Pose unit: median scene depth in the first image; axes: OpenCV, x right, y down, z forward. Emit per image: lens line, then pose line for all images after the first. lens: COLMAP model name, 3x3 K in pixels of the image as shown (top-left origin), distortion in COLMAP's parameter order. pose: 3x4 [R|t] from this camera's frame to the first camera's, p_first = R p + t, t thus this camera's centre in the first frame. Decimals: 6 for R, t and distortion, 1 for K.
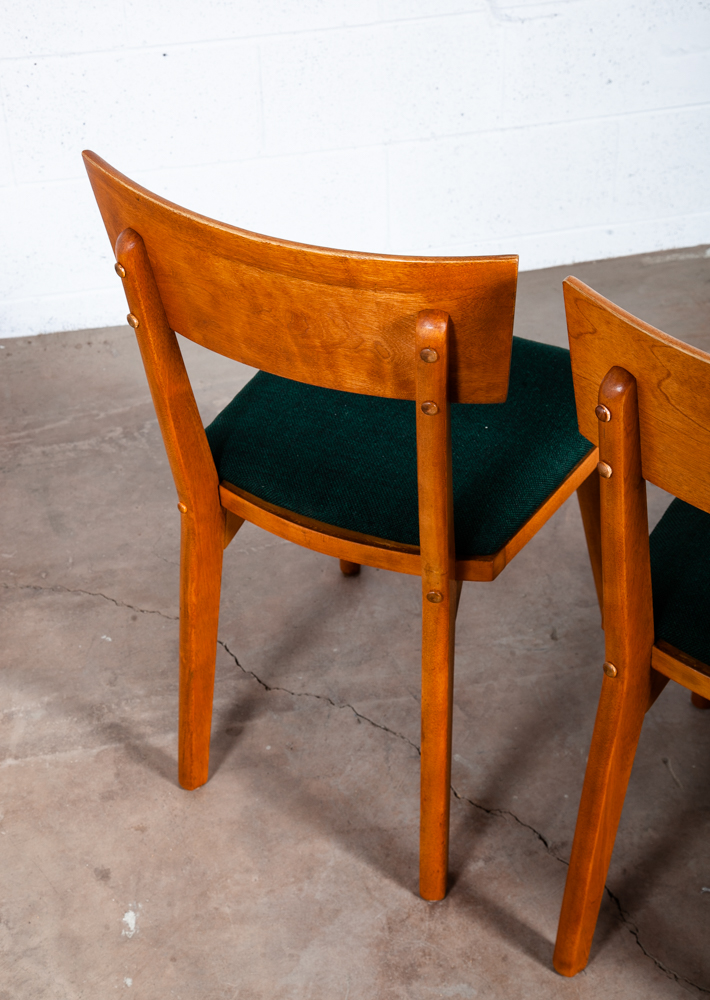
lens RADIAL K [[1742.8, 0, 347.4], [0, 1742.8, 475.6], [0, 0, 1]] dist [0.209897, 0.000000]
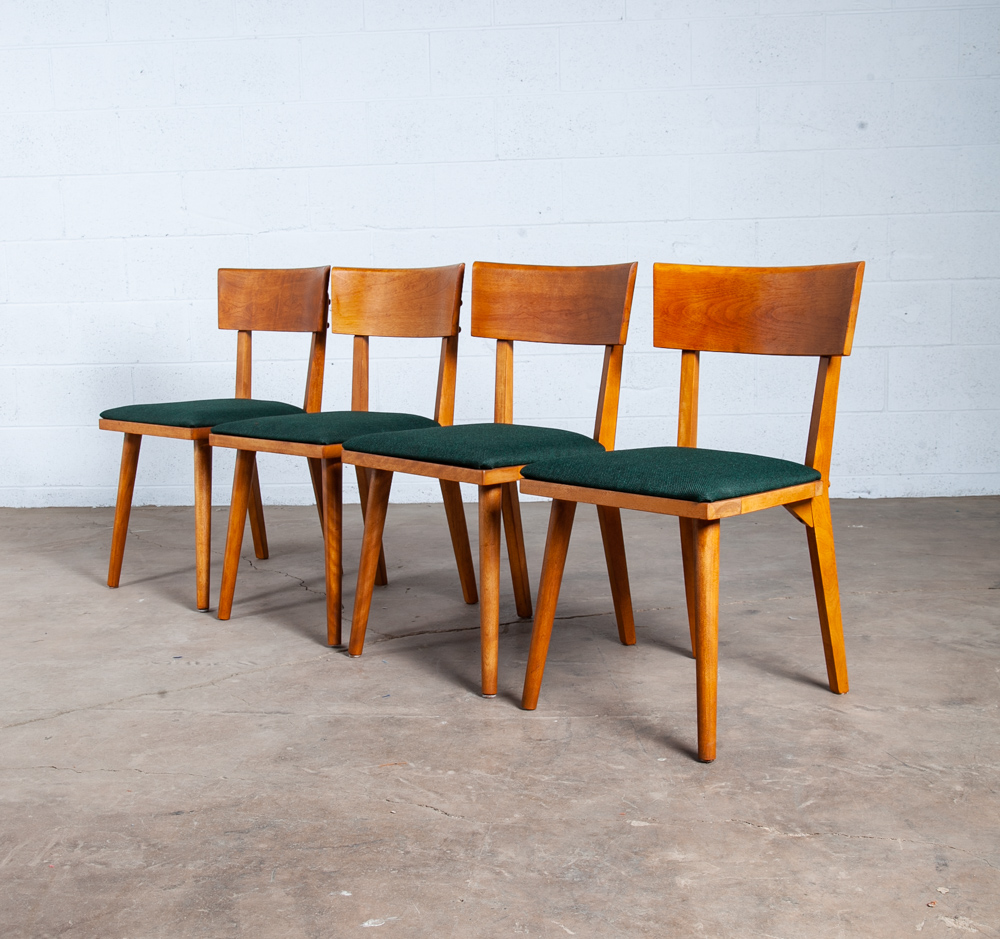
lens RADIAL K [[1506.0, 0, 488.3], [0, 1506.0, 493.7], [0, 0, 1]] dist [-0.005276, 0.000000]
pose [[0.954323, 0.050944, -0.294401, 0.839460], [-0.170848, 0.901411, -0.397832, 0.800861], [0.245109, 0.429958, 0.868941, -0.599755]]
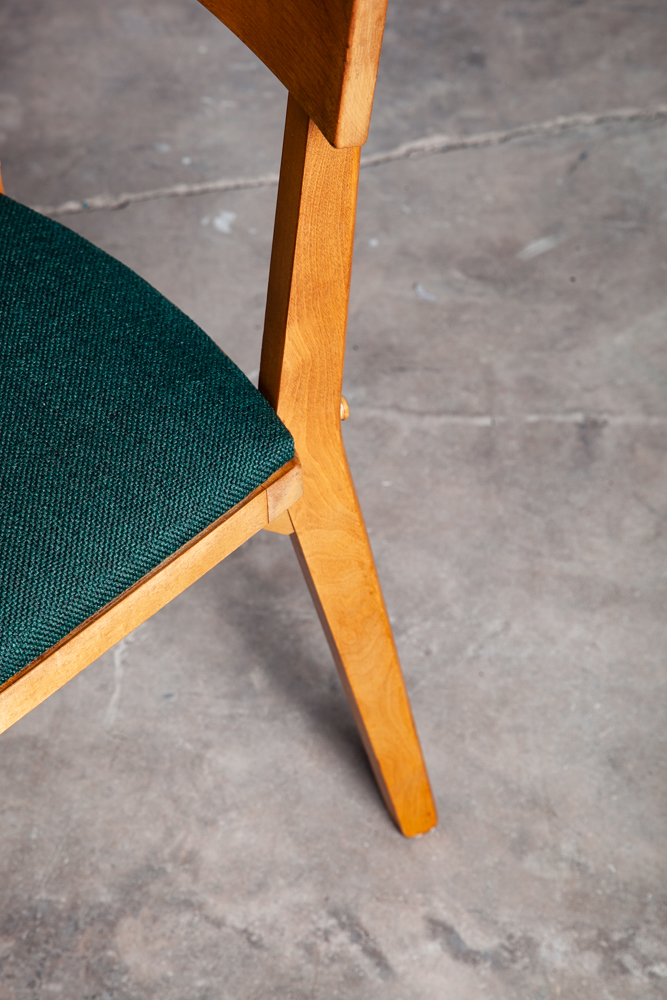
lens RADIAL K [[2708.2, 0, 326.7], [0, 2708.2, 507.8], [0, 0, 1]] dist [0.458626, 0.000000]
pose [[0.950767, 0.208247, -0.229512, 0.908950], [-0.158570, 0.963192, 0.217062, 0.043917], [0.266266, -0.169982, 0.948793, -0.059097]]
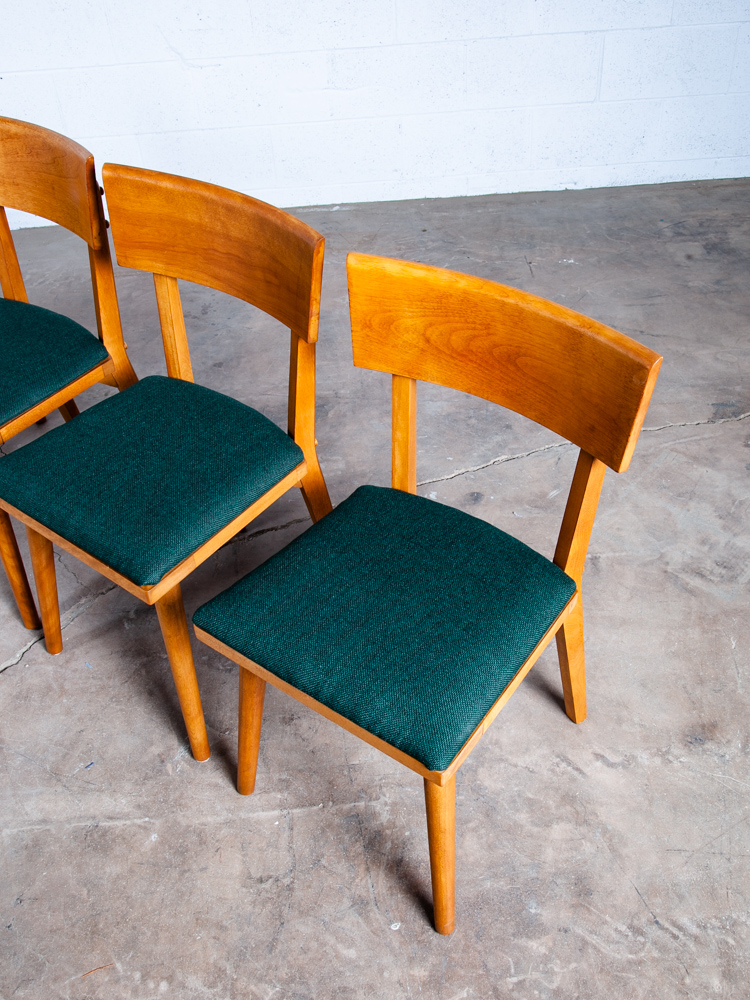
lens RADIAL K [[1000.0, 0, 406.7], [0, 1000.0, 541.7], [0, 0, 1]] dist [-0.034815, 0.000000]
pose [[0.988290, 0.096242, -0.118407, 0.686407], [-0.075517, 0.982800, 0.168526, 0.049059], [0.132589, -0.157611, 0.978560, -0.061051]]
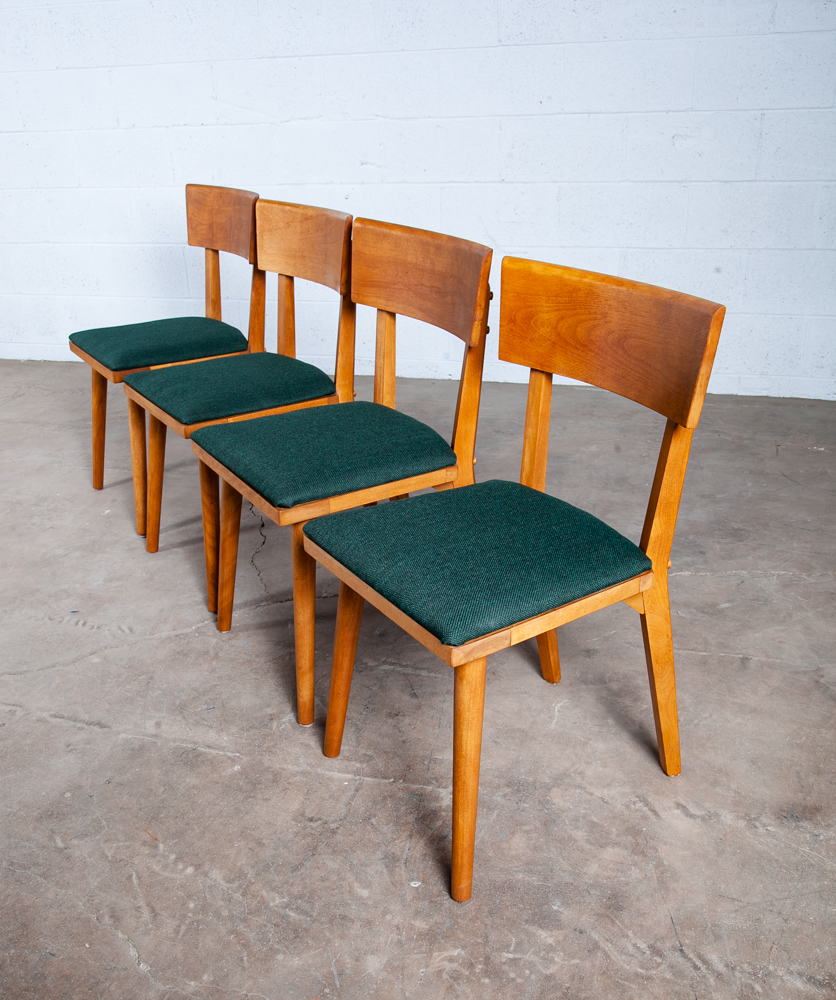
lens RADIAL K [[1028.5, 0, 421.9], [0, 1028.5, 566.0], [0, 0, 1]] dist [-0.038972, 0.000000]
pose [[0.866052, 0.217750, -0.450044, 0.918357], [-0.269836, 0.961385, -0.054106, 0.279052], [0.420884, 0.168297, 0.891366, -0.091834]]
